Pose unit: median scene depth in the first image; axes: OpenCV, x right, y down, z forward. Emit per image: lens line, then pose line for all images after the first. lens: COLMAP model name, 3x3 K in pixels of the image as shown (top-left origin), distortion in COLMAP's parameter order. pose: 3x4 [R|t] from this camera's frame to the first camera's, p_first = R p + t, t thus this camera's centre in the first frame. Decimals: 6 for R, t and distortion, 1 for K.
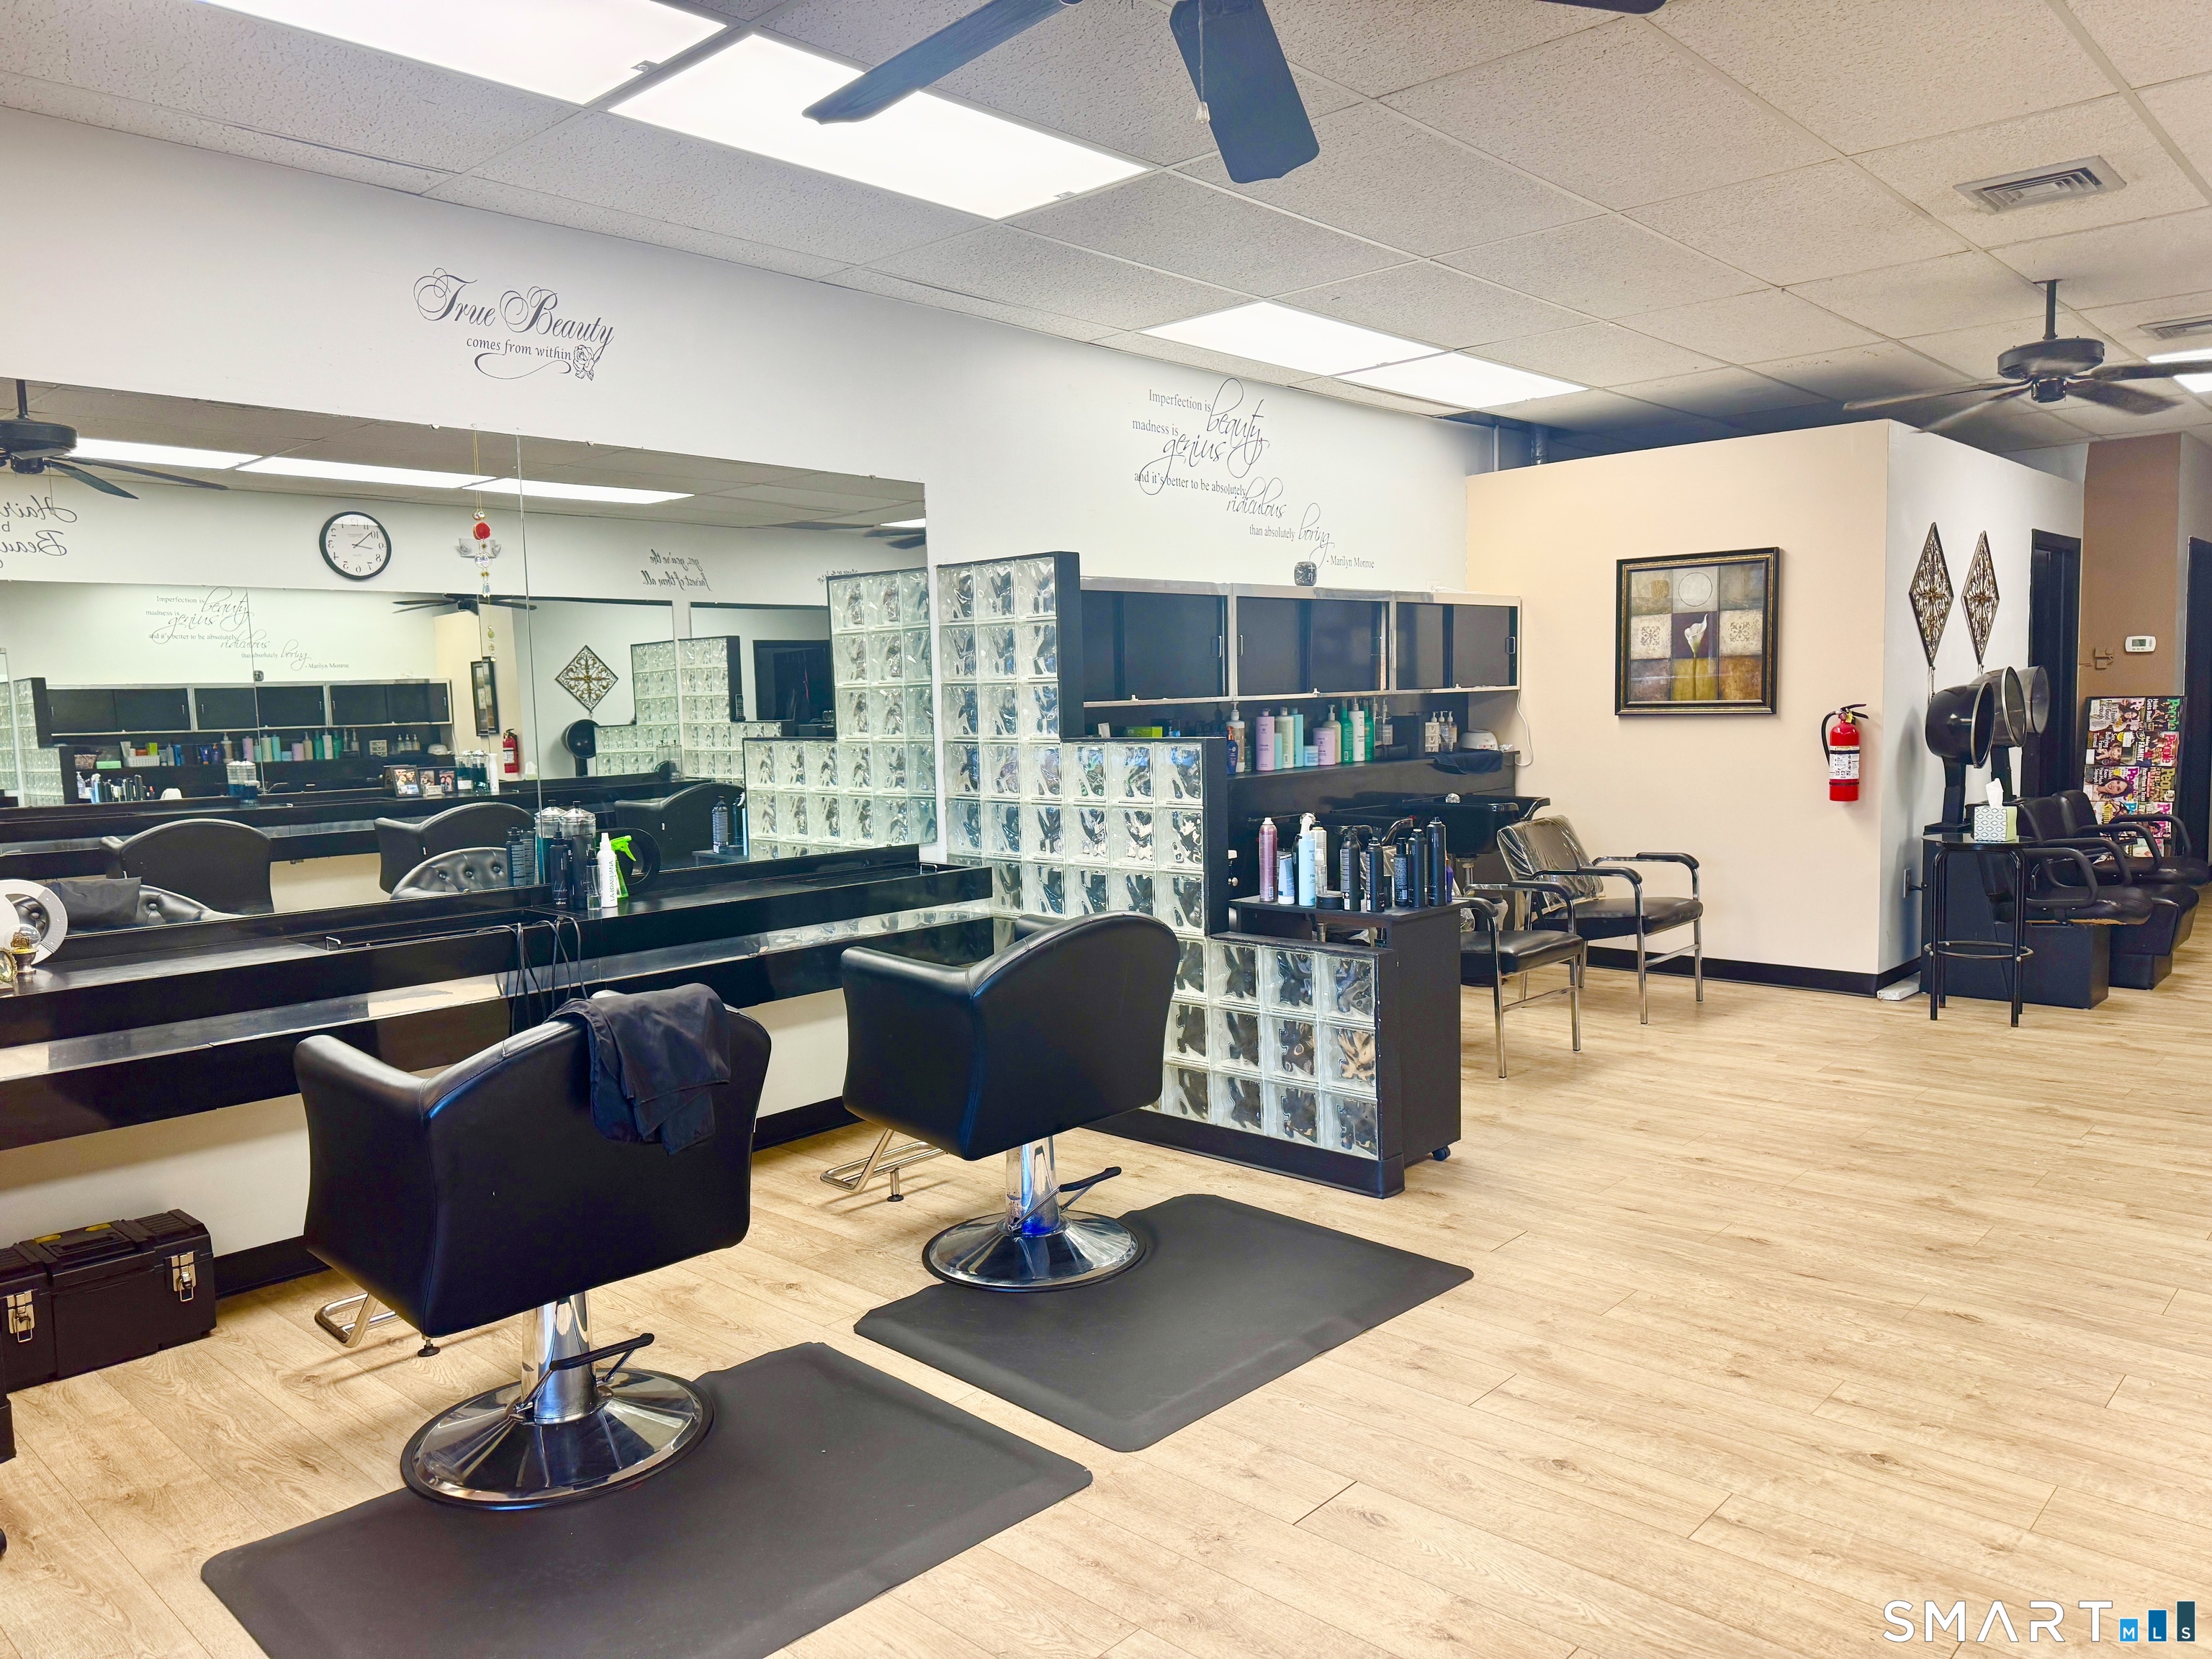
lens RADIAL K [[1552.7, 0, 1109.3], [0, 1552.7, 837.1], [0, 0, 1]] dist [0.055337, -0.062219]
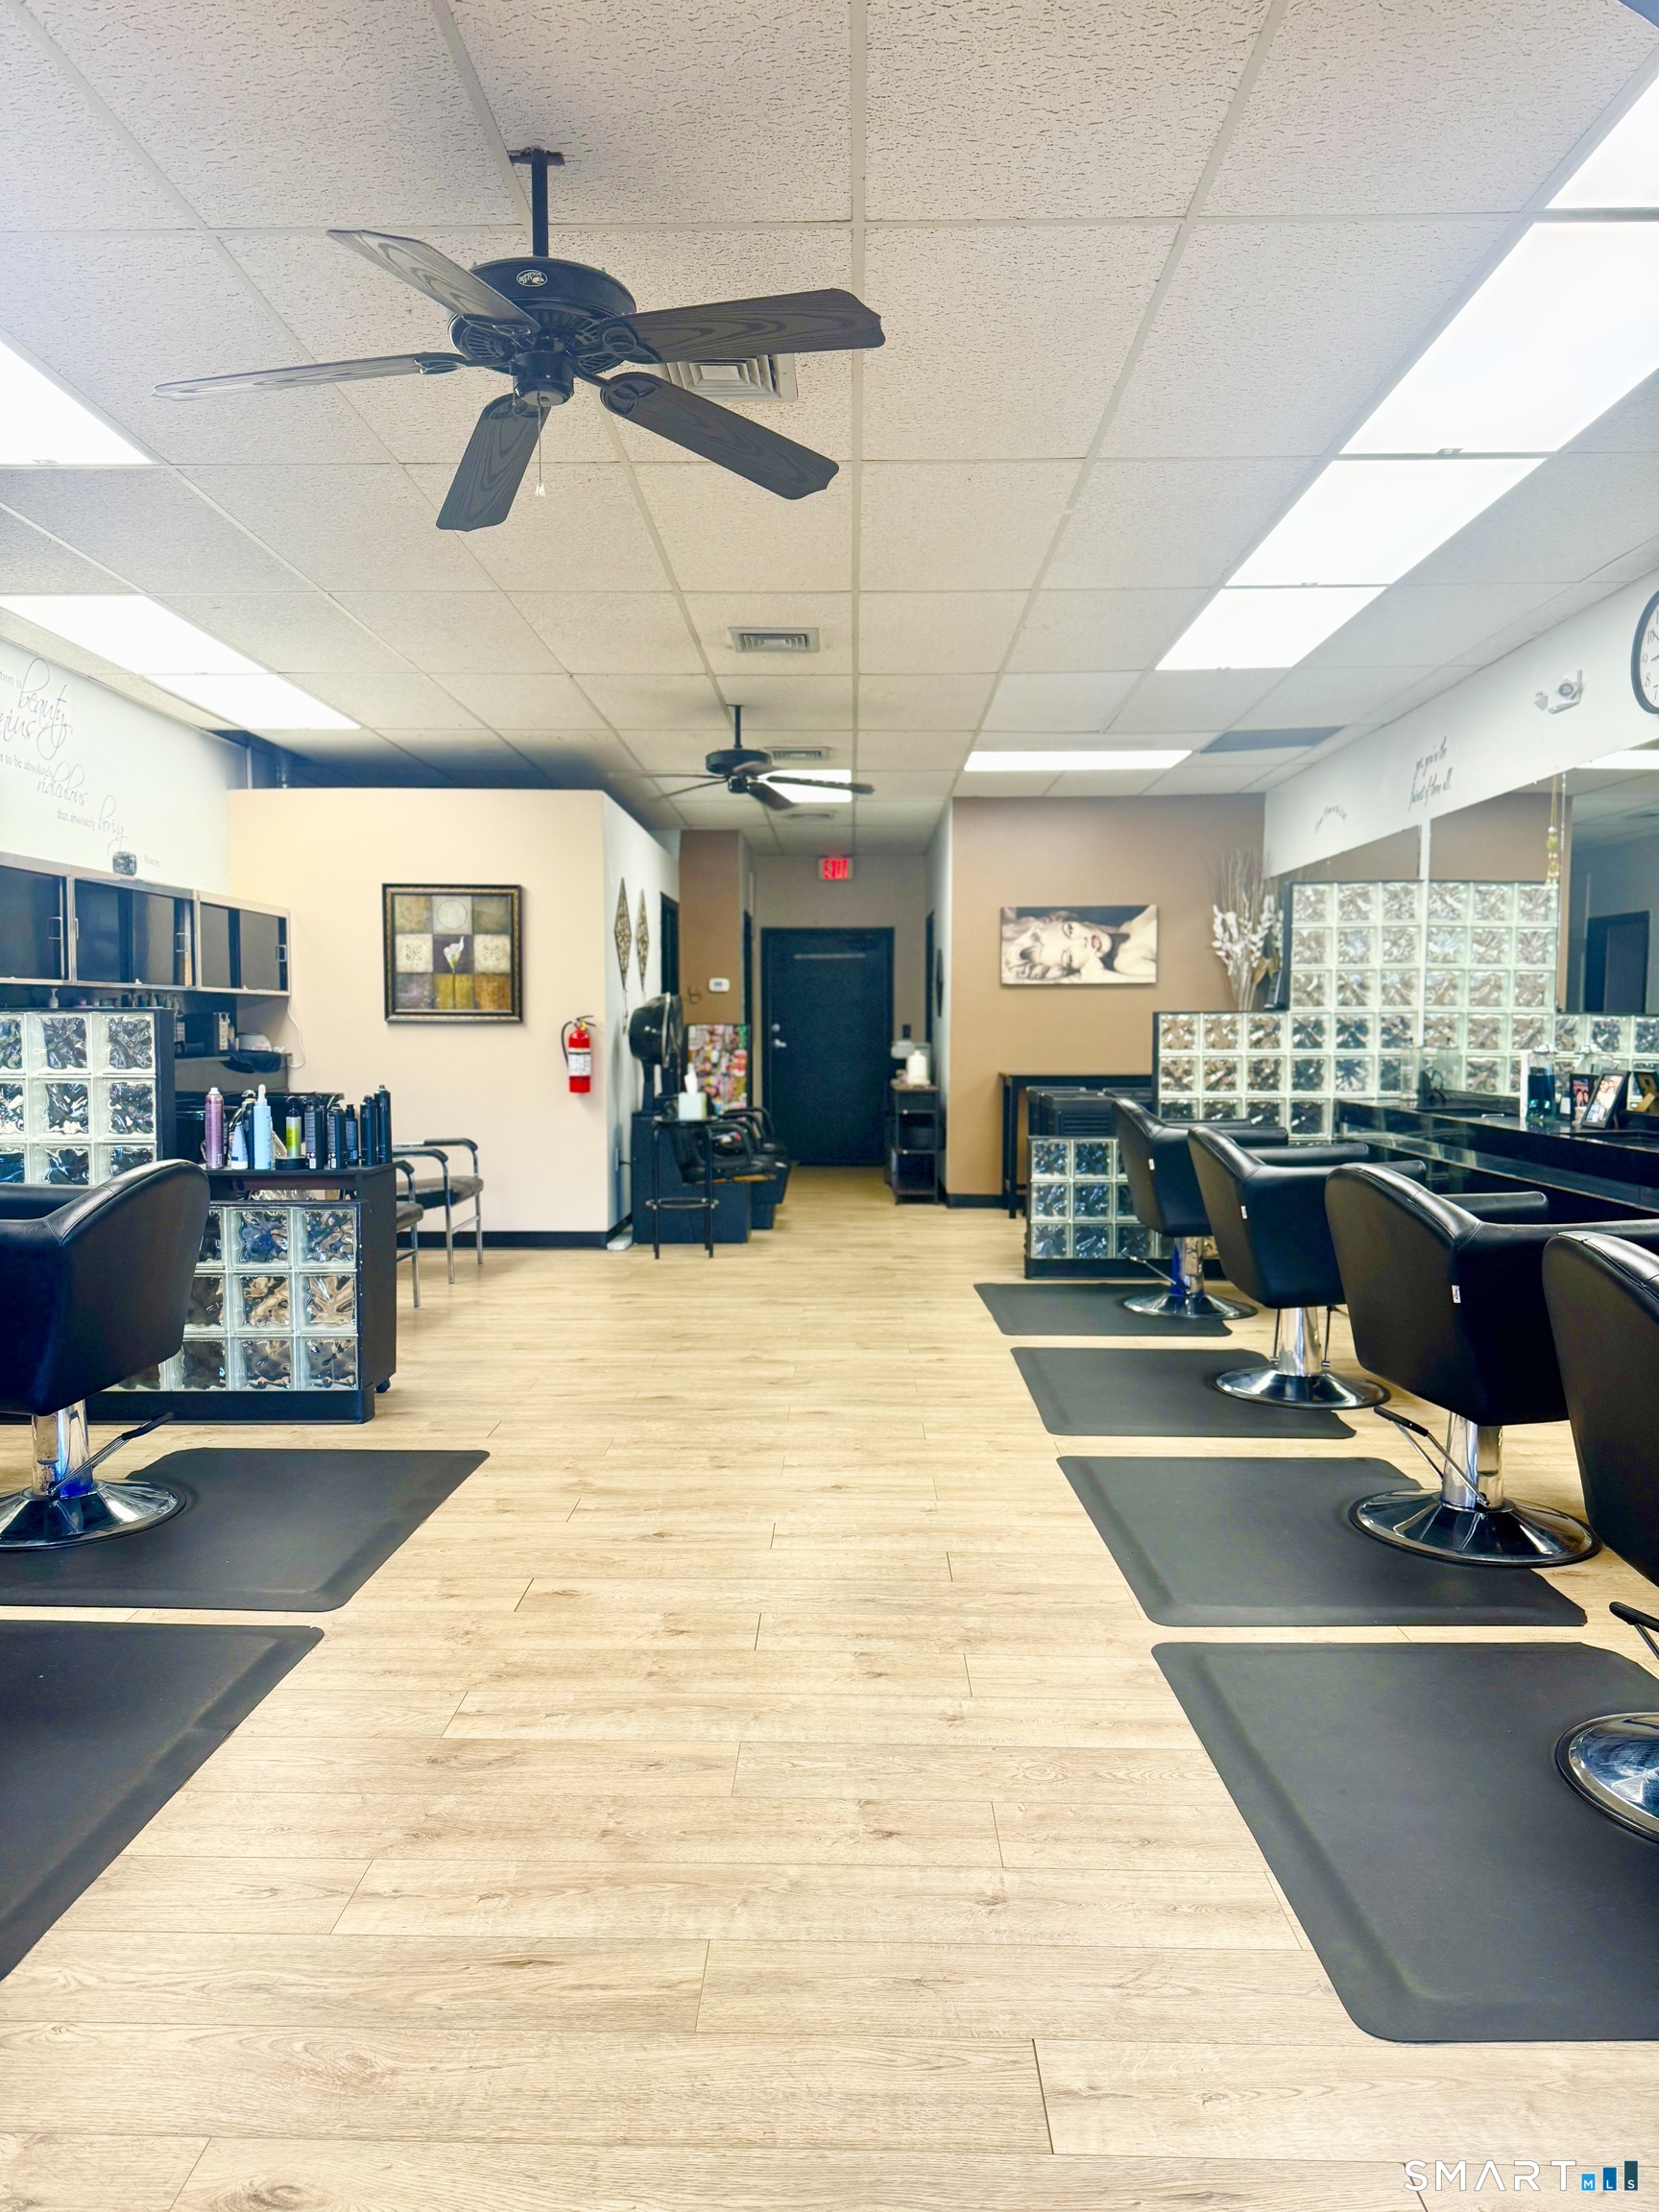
lens RADIAL K [[1549.2, 0, 808.0], [0, 1549.2, 1126.7], [0, 0, 1]] dist [0.138124, -0.226019]
pose [[0.747818, -0.017056, 0.663684, -0.268096], [0.041585, 0.998910, -0.021185, 0.046490], [-0.662600, 0.043442, 0.747713, -0.051092]]
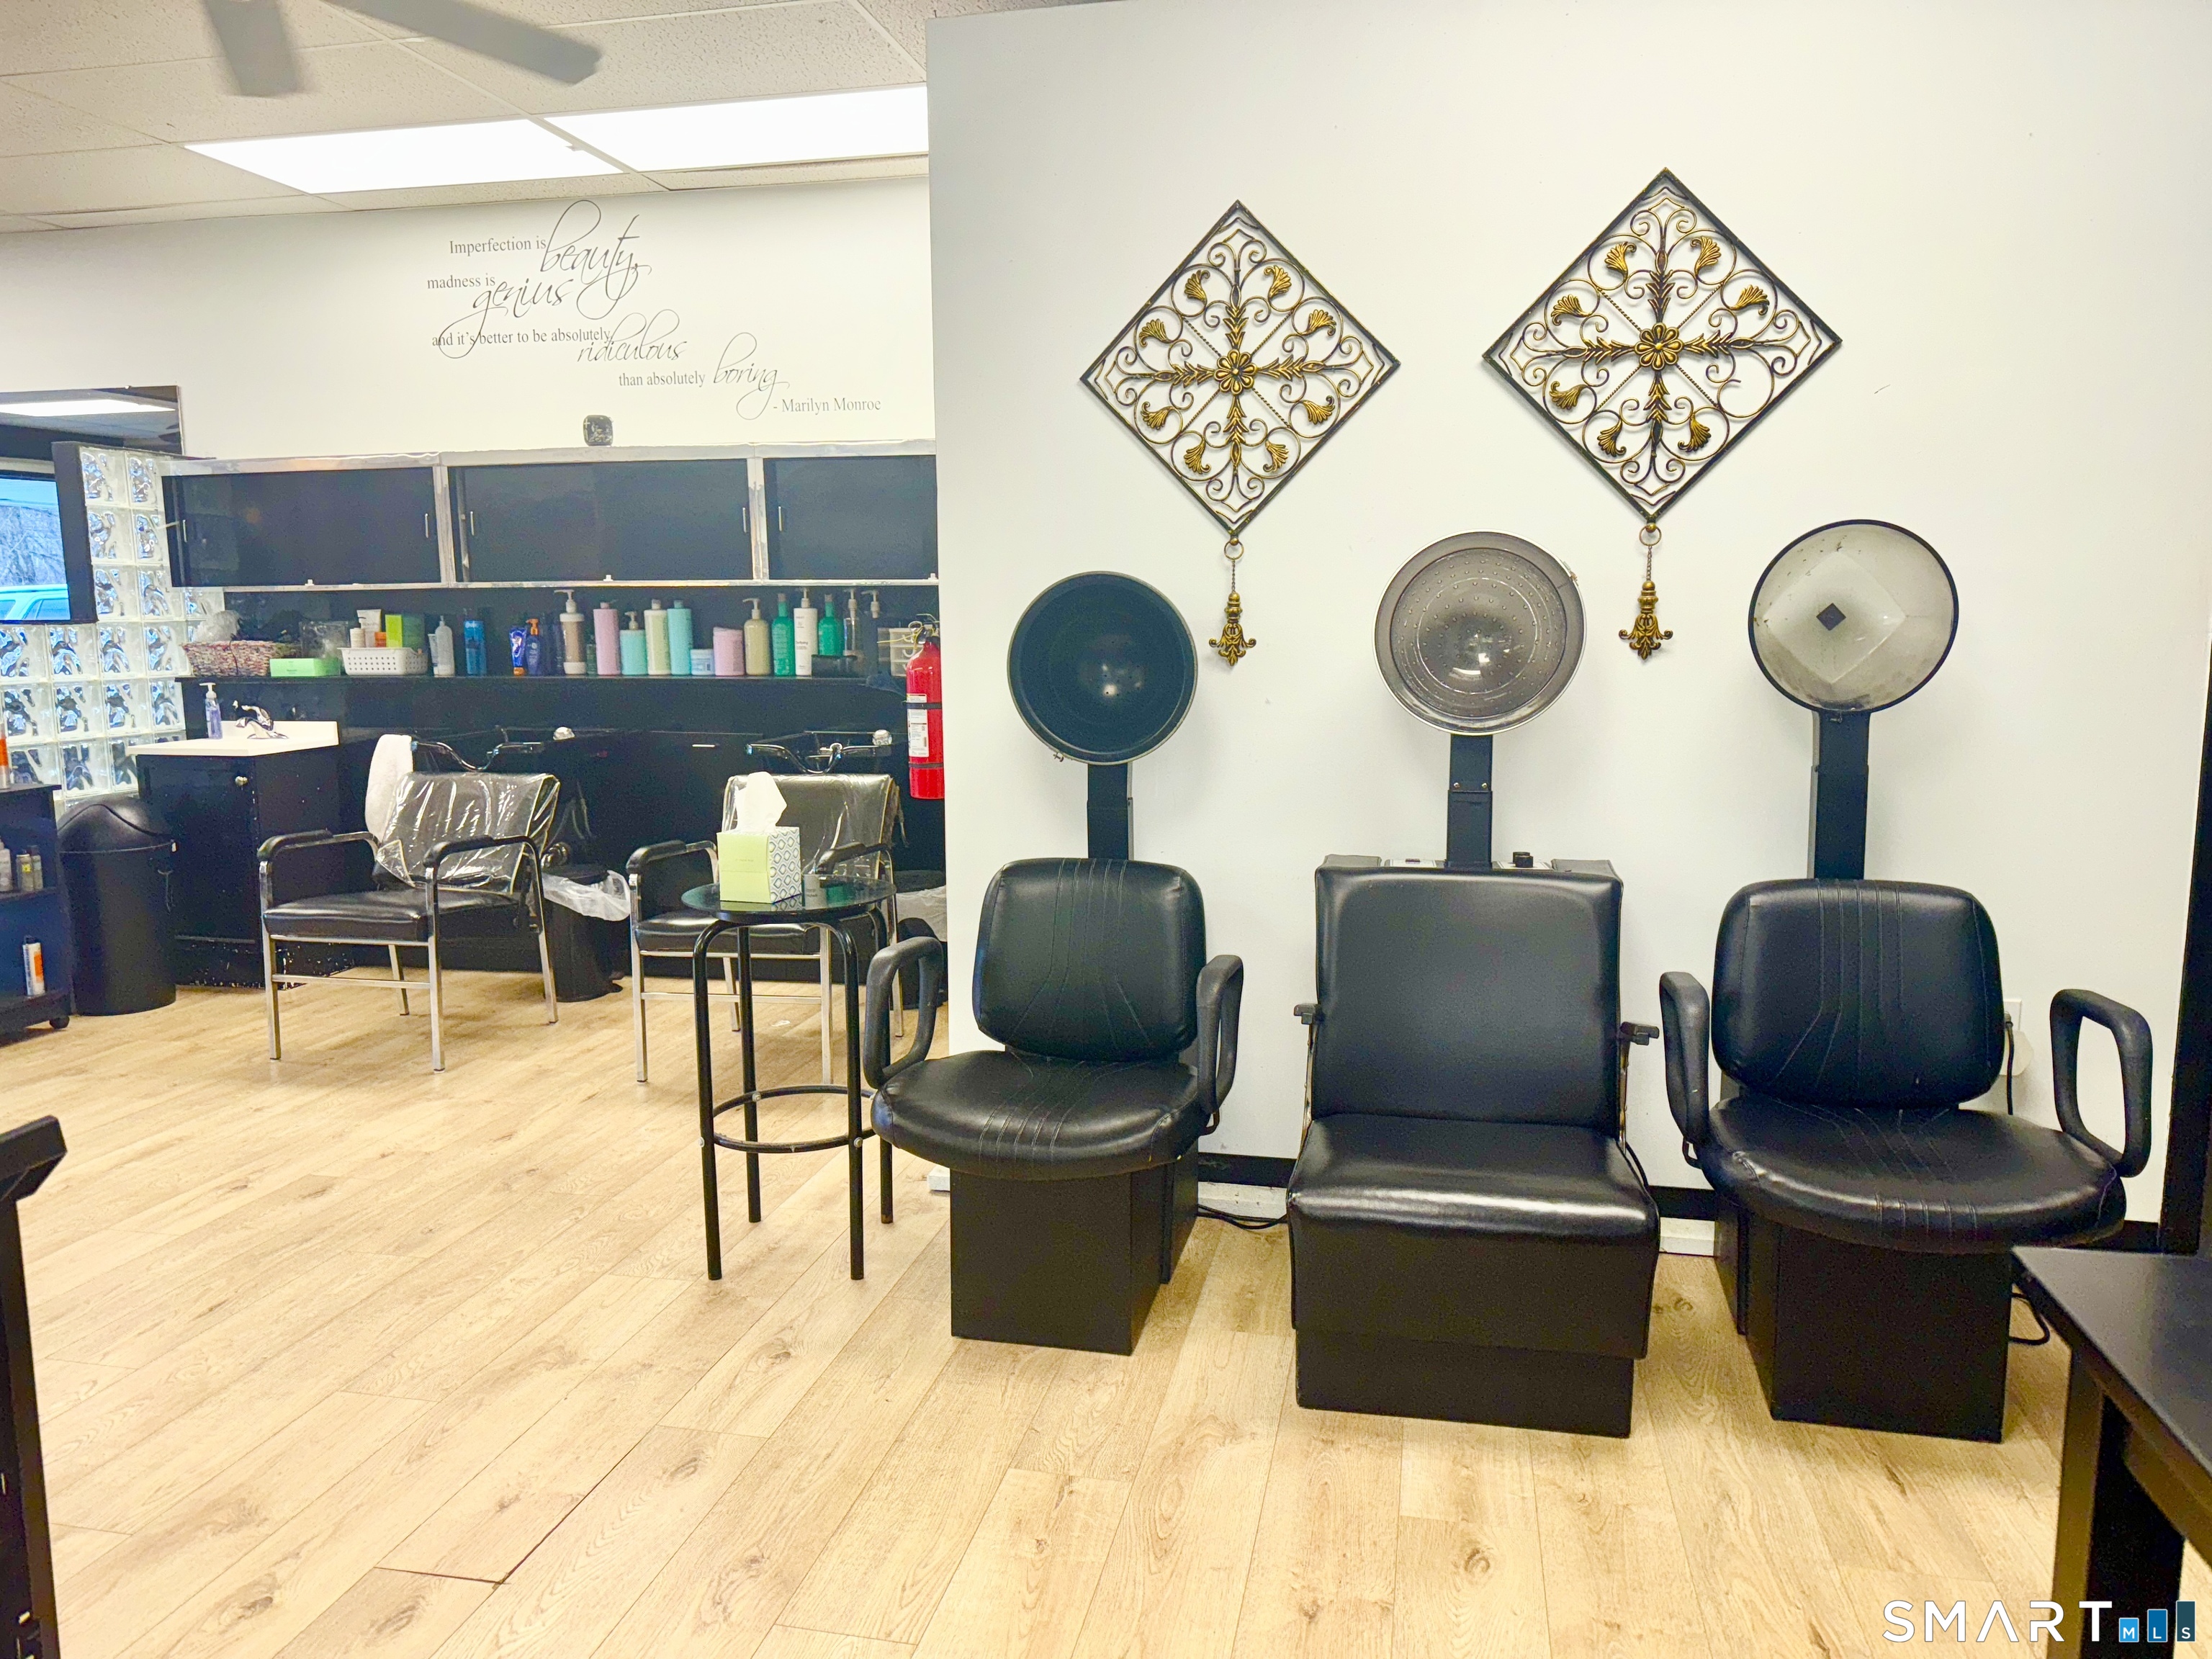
lens RADIAL K [[1552.7, 0, 1109.3], [0, 1552.7, 837.1], [0, 0, 1]] dist [0.055337, -0.062219]
pose [[0.510896, 0.145822, -0.847185, 1.184967], [-0.085535, 0.989240, 0.118691, -0.096107], [0.855377, 0.011825, 0.517871, 0.974807]]
